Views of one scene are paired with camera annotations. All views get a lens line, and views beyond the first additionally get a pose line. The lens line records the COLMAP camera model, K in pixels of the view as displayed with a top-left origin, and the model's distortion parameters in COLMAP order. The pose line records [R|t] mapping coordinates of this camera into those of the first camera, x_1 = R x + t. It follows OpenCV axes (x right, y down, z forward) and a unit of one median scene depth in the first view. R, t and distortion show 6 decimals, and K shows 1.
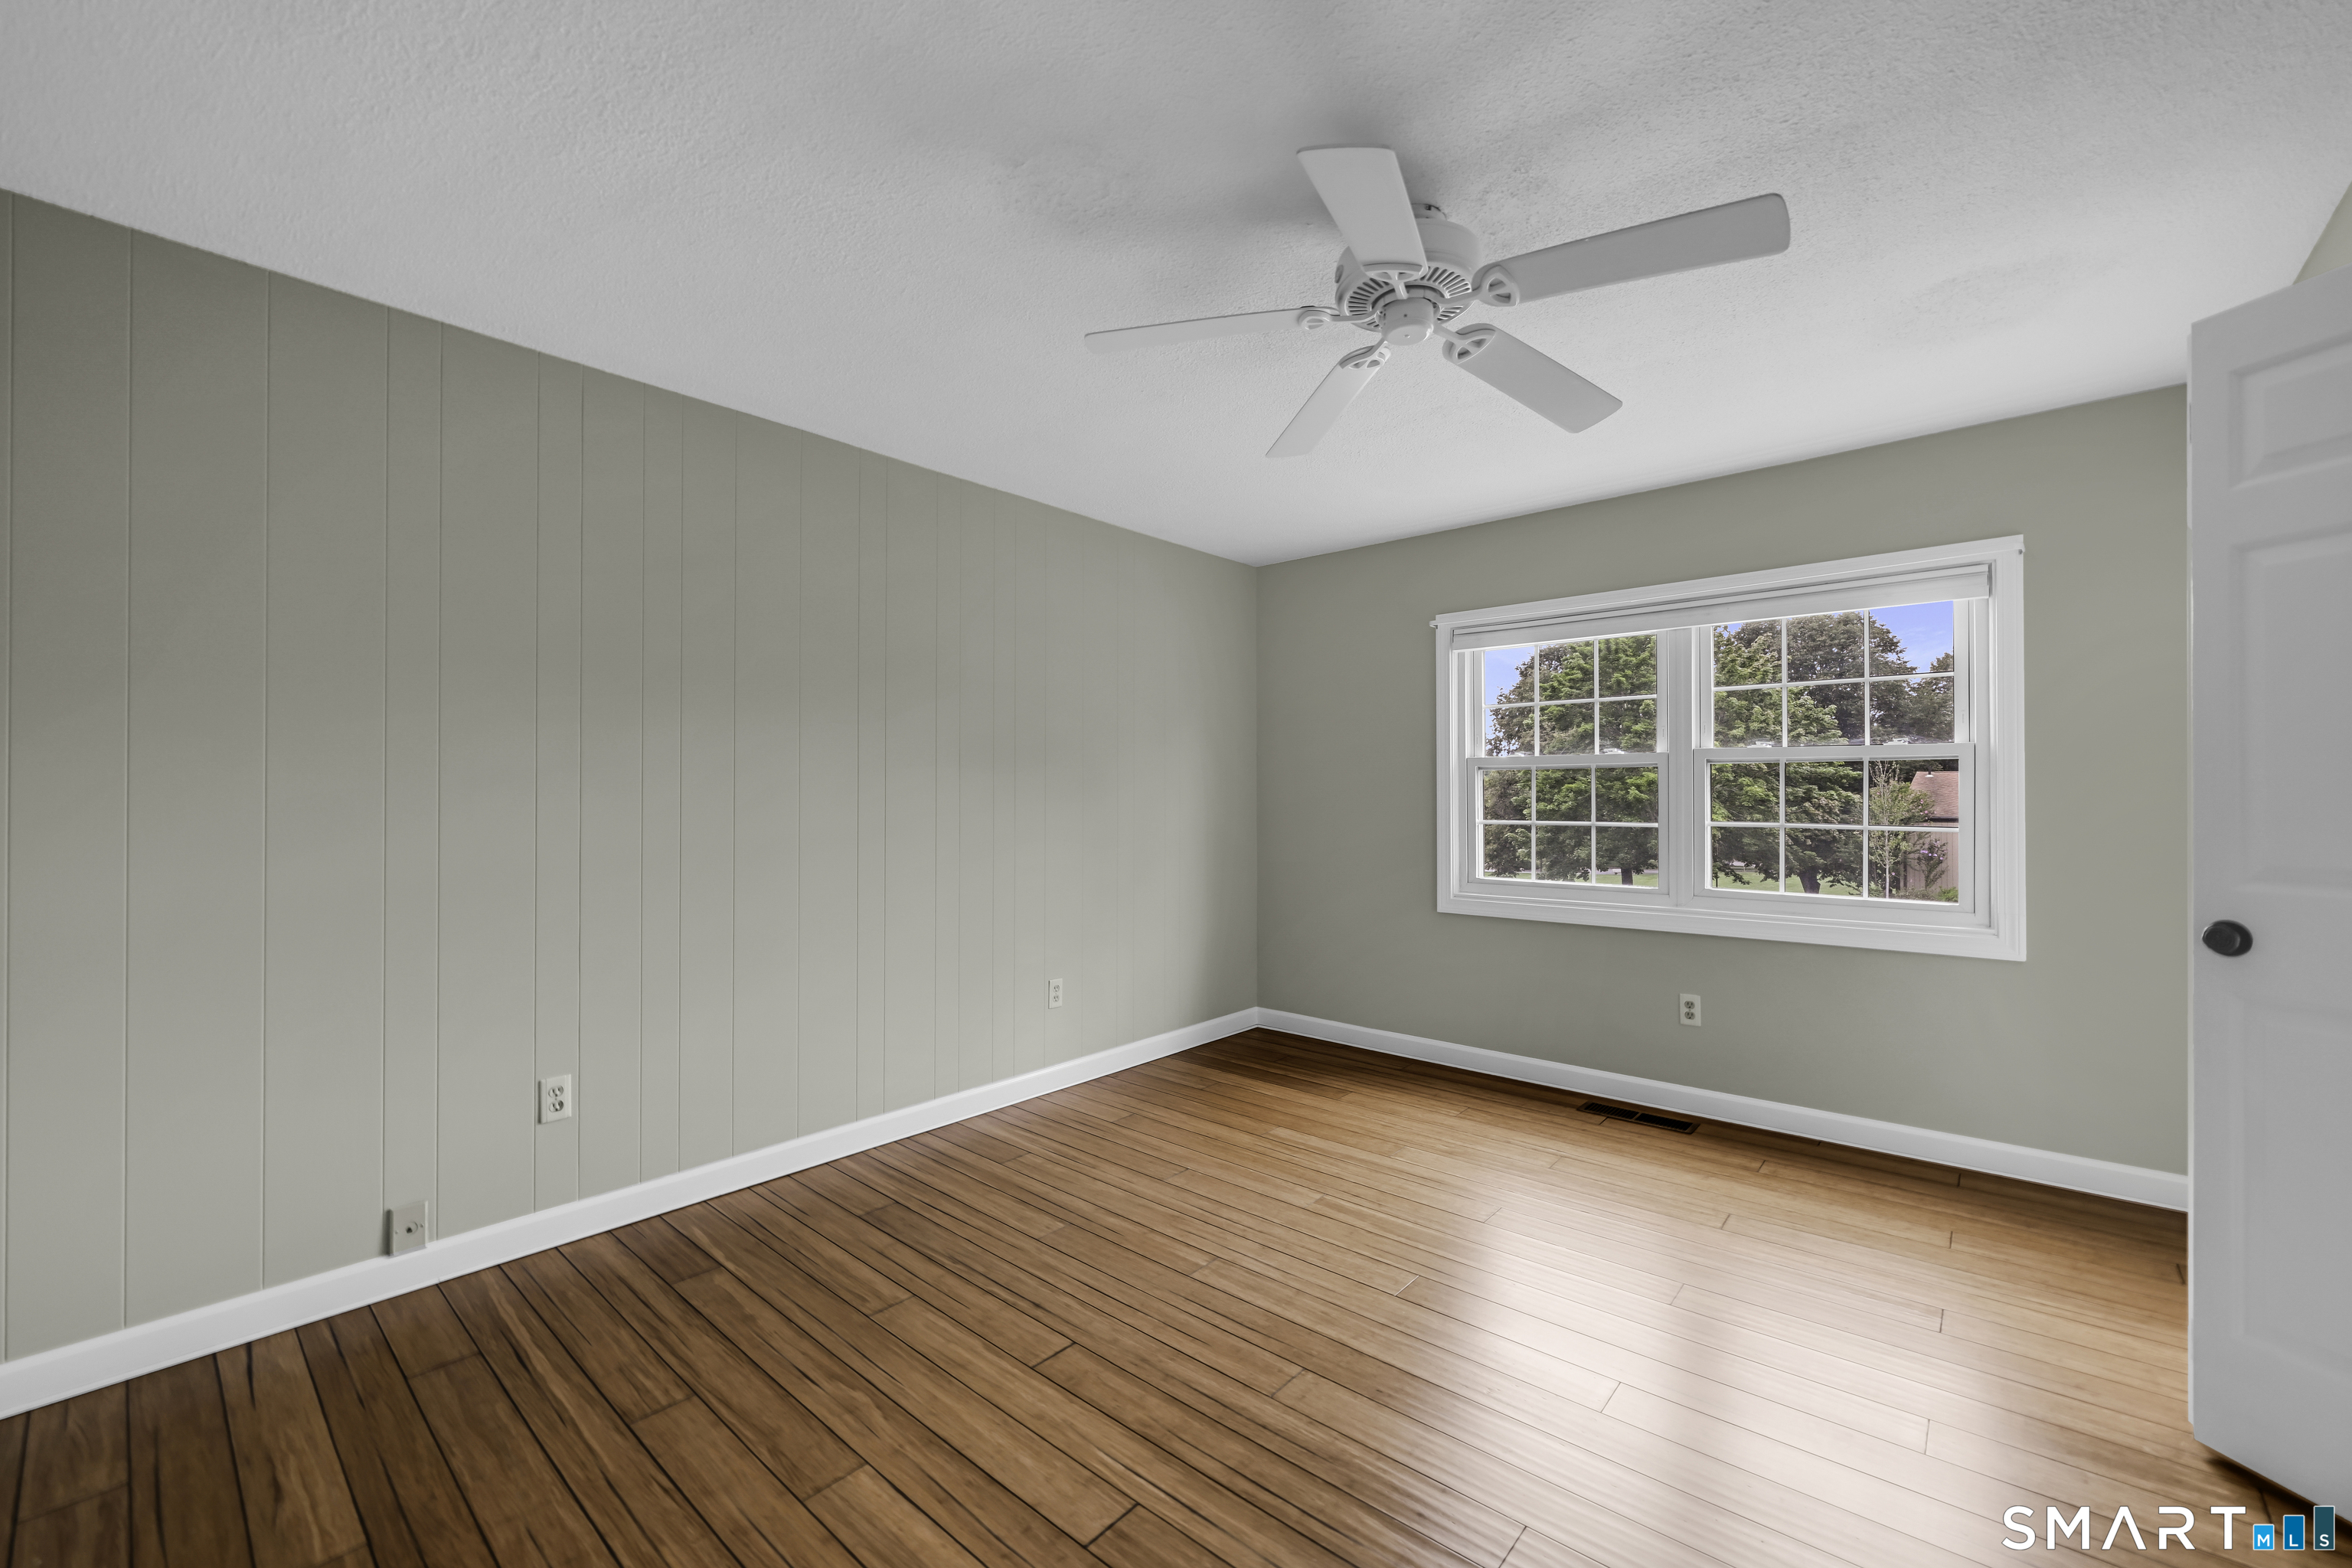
lens RADIAL K [[949.6, 0, 1157.6], [0, 949.6, 797.0], [0, 0, 1]] dist [-0.002740, -0.000237]
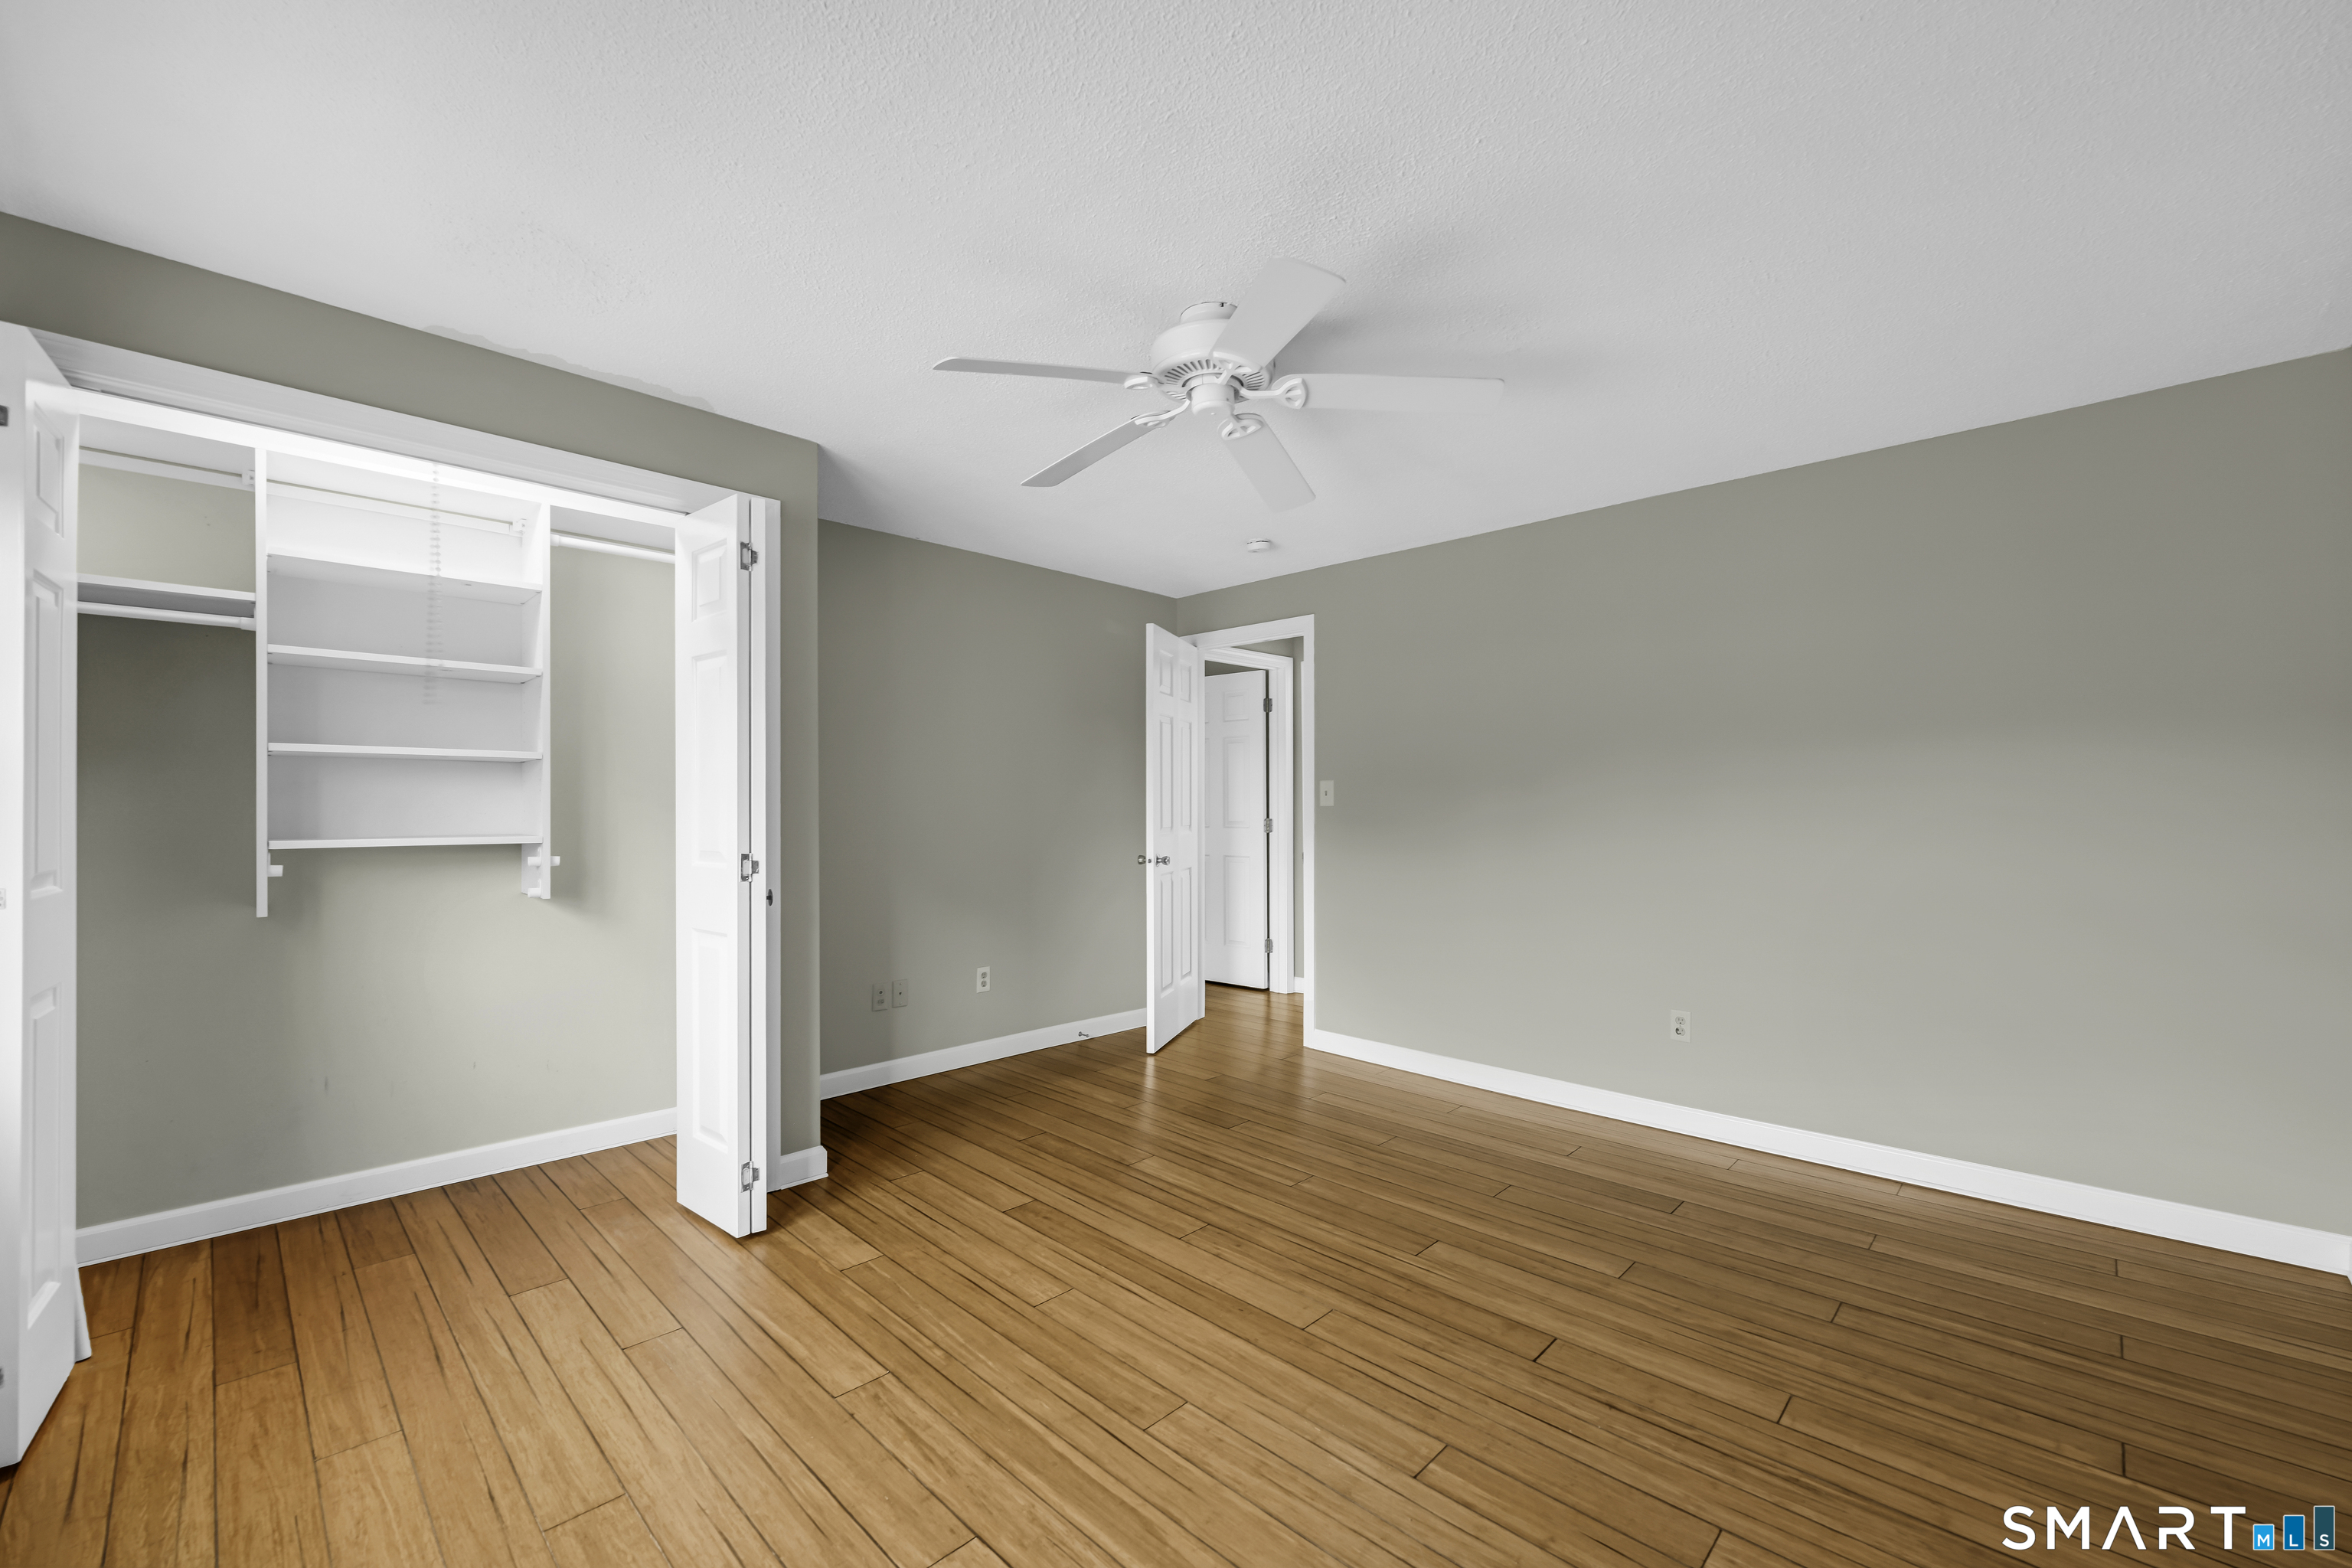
lens RADIAL K [[949.6, 0, 1163.6], [0, 949.6, 786.8], [0, 0, 1]] dist [-0.002740, -0.000237]
pose [[-0.998767, 0.006776, 0.049178, 0.257224], [0.005144, 0.999434, -0.033231, 0.004790], [-0.049376, -0.032938, -0.998237, 2.113824]]
